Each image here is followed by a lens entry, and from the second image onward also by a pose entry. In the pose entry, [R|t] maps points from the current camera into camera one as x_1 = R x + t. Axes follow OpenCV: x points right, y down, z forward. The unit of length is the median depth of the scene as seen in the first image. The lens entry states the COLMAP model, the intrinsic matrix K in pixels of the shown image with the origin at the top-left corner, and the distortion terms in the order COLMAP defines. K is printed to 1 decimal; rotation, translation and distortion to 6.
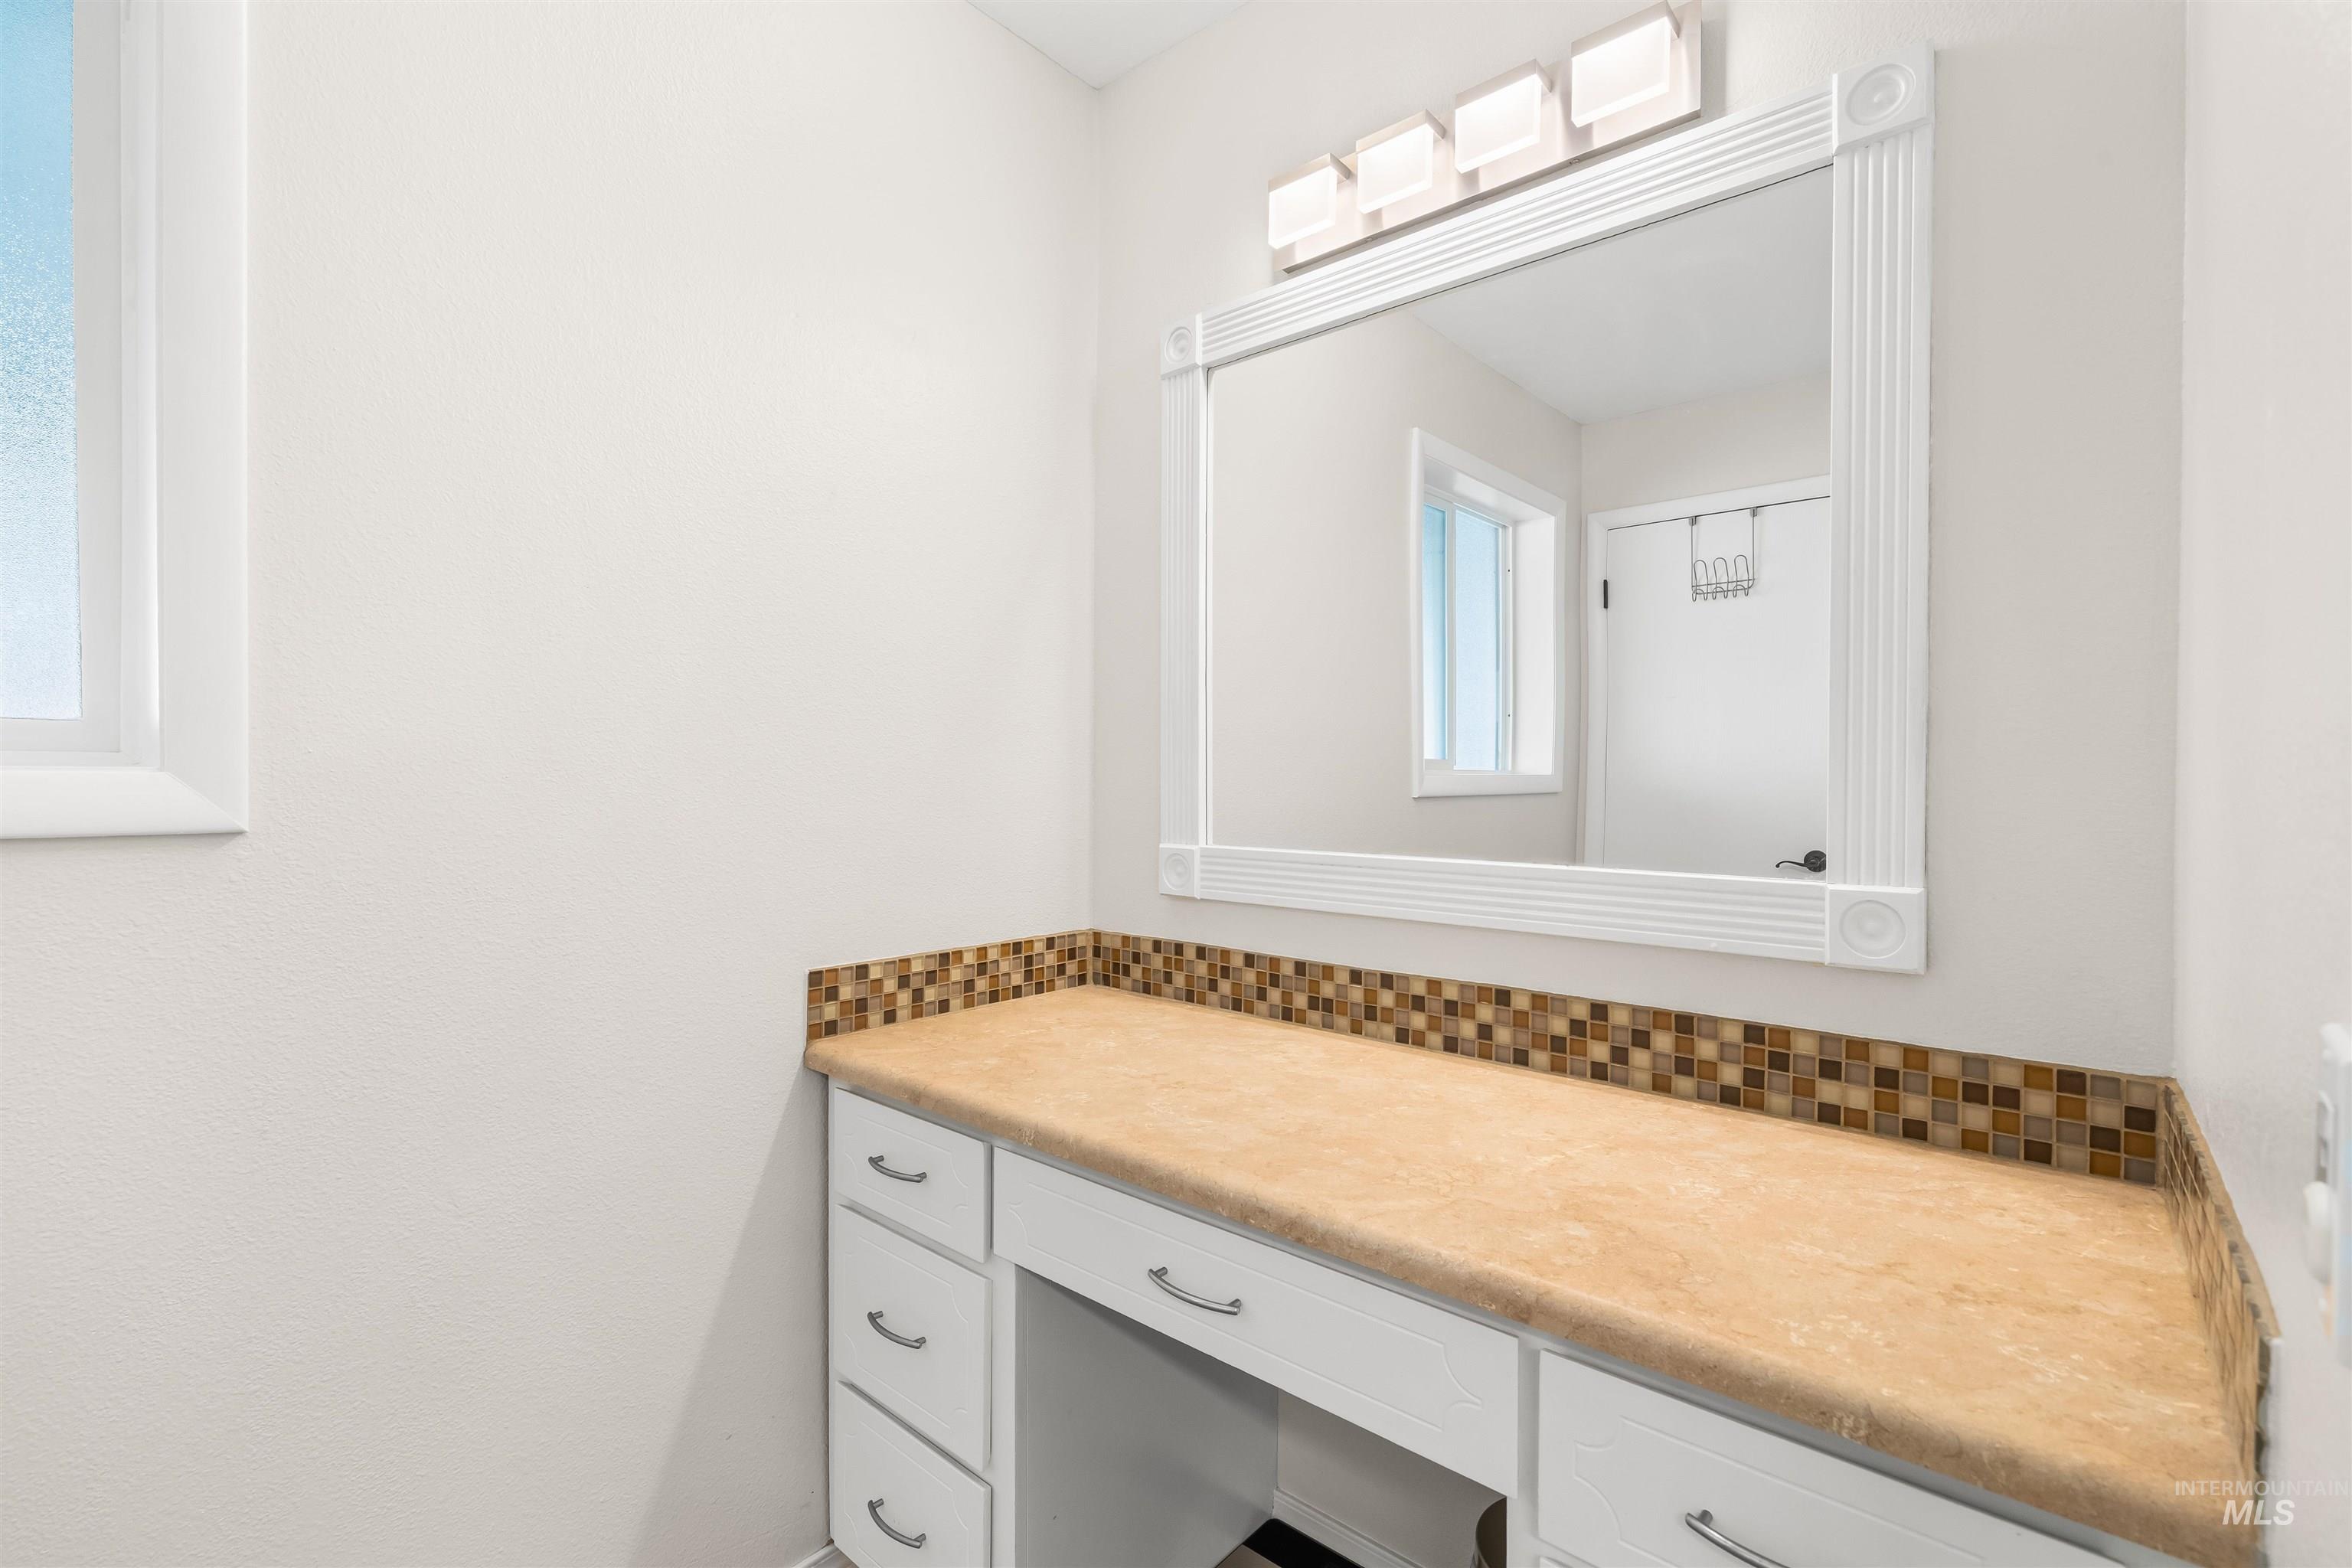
lens RADIAL K [[1045.0, 0, 1177.6], [0, 1045.0, 775.3], [0, 0, 1]] dist [0.000415, -0.000121]
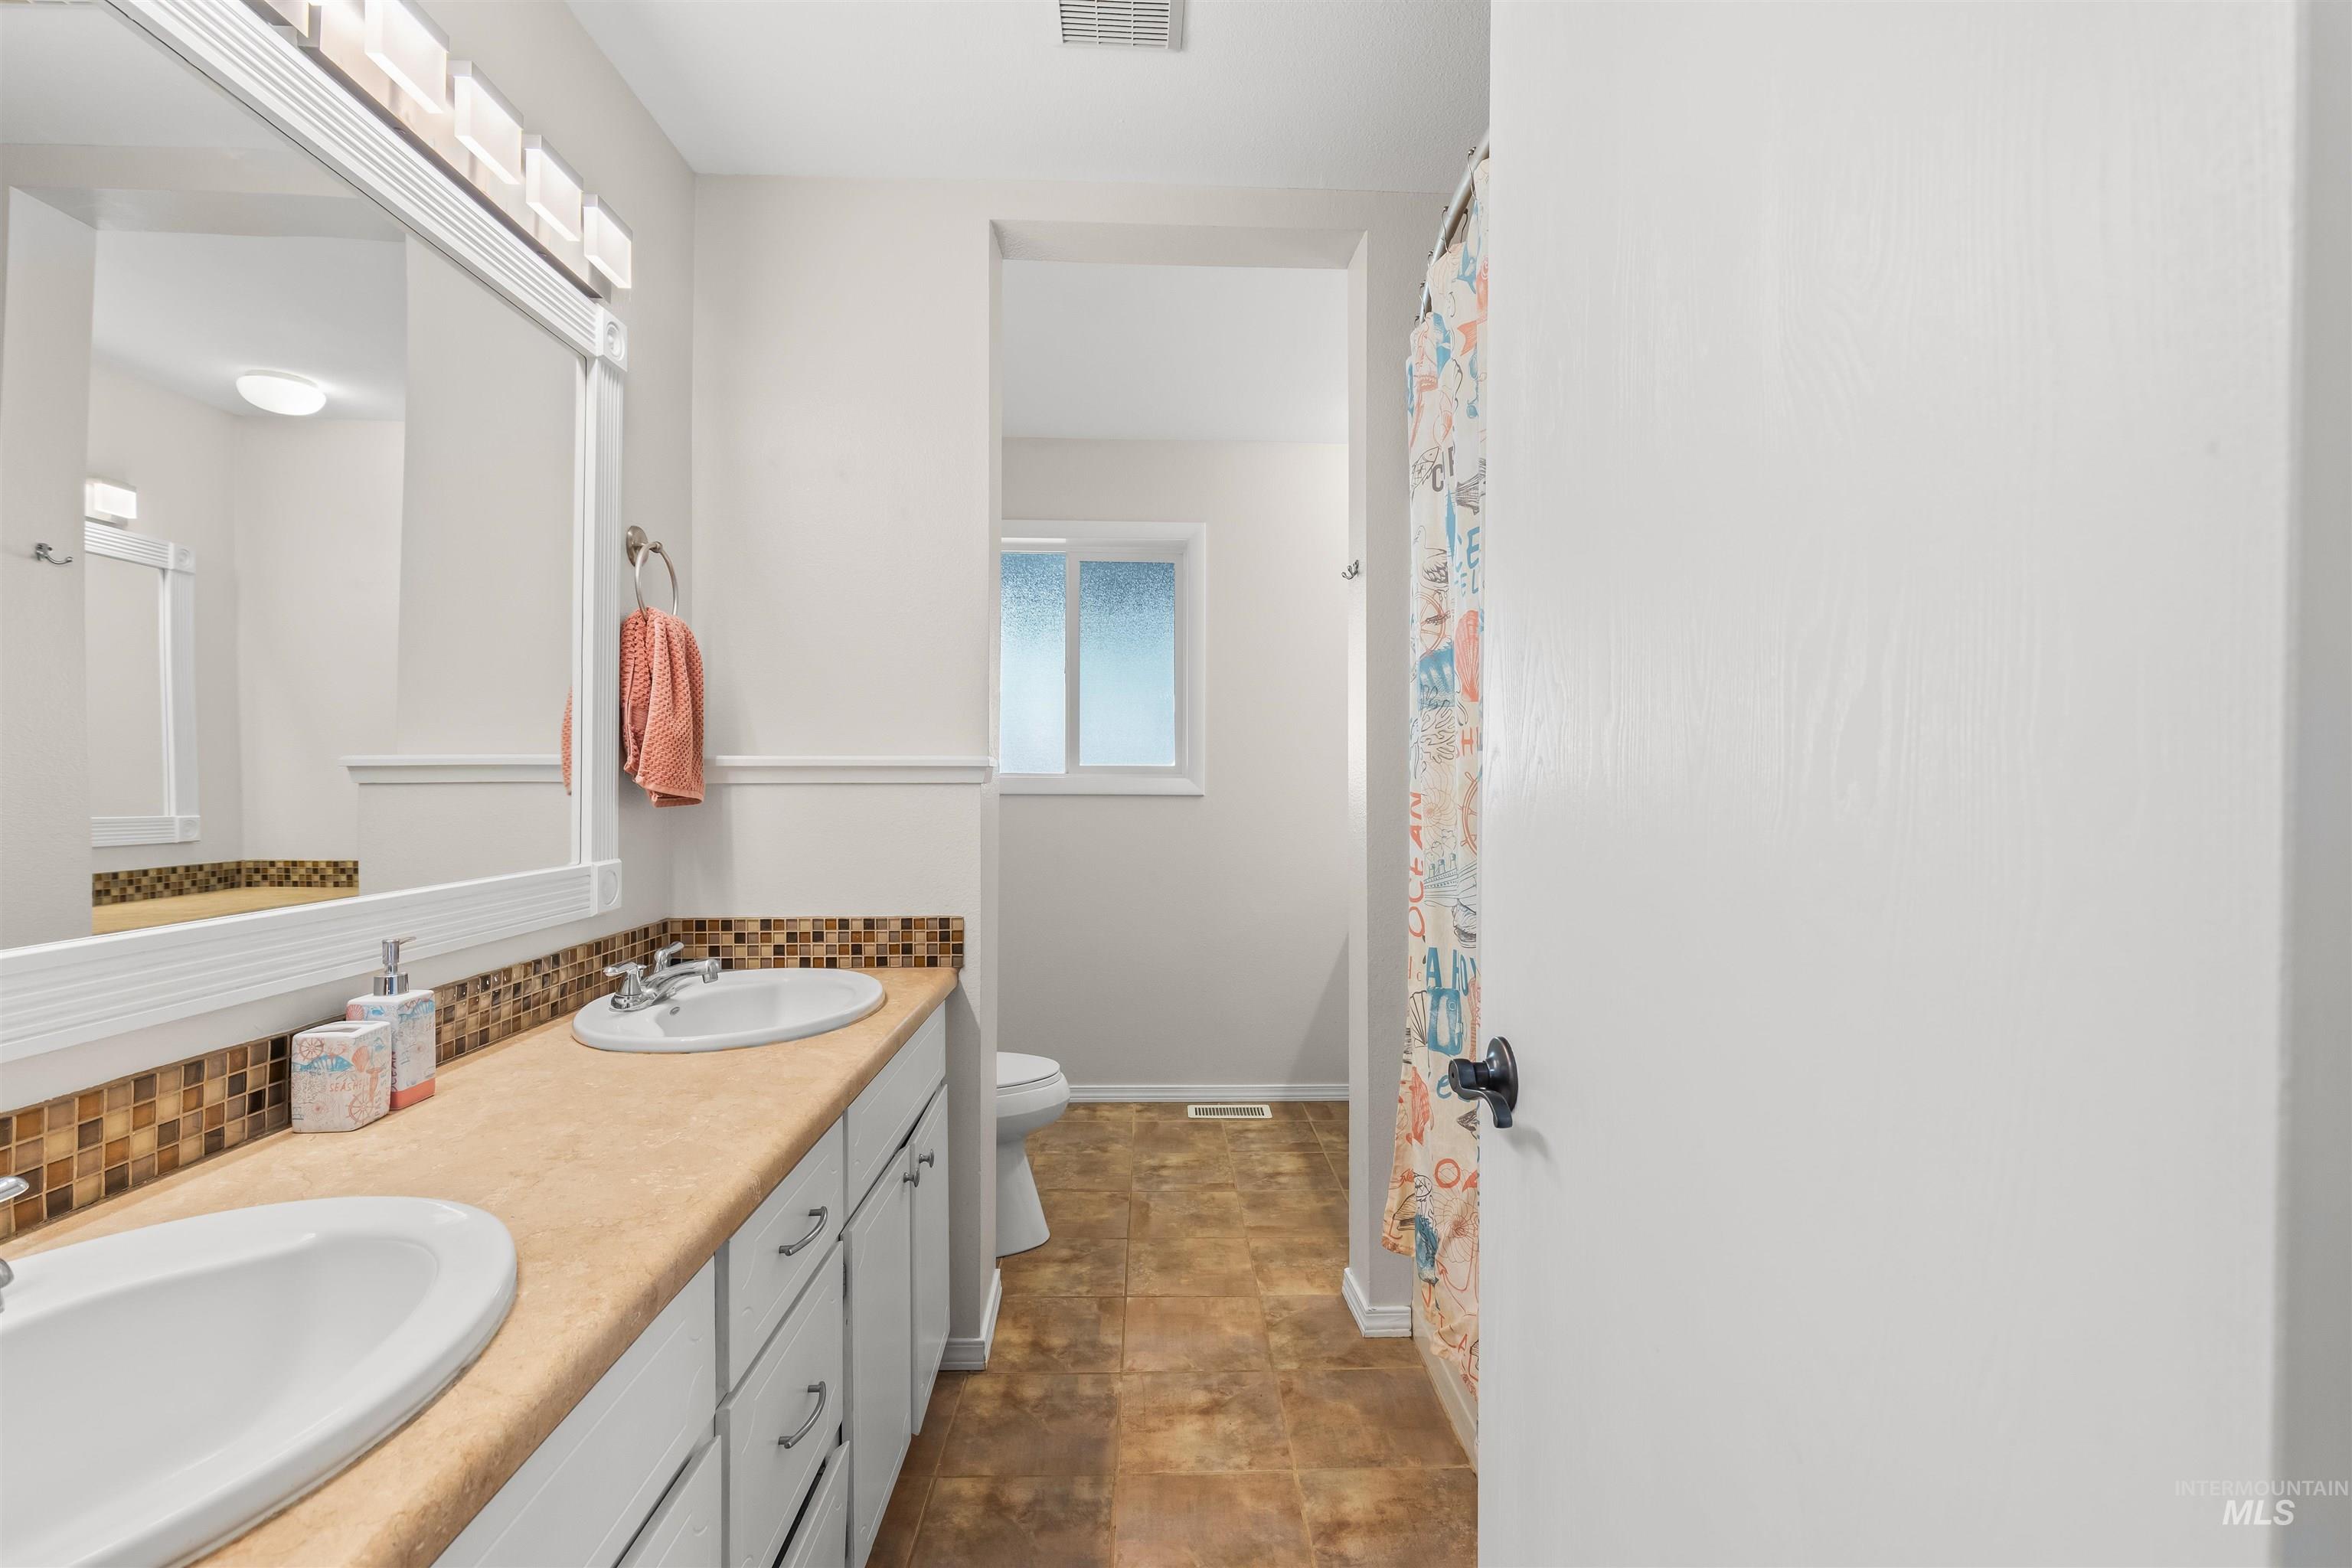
lens RADIAL K [[1045.0, 0, 1179.0], [0, 1045.0, 780.1], [0, 0, 1]] dist [0.000415, -0.000121]
pose [[-0.677770, -0.001505, 0.735272, -1.126404], [0.004505, 0.999971, 0.006199, 0.006623], [-0.735260, 0.007514, -0.677744, 1.480343]]
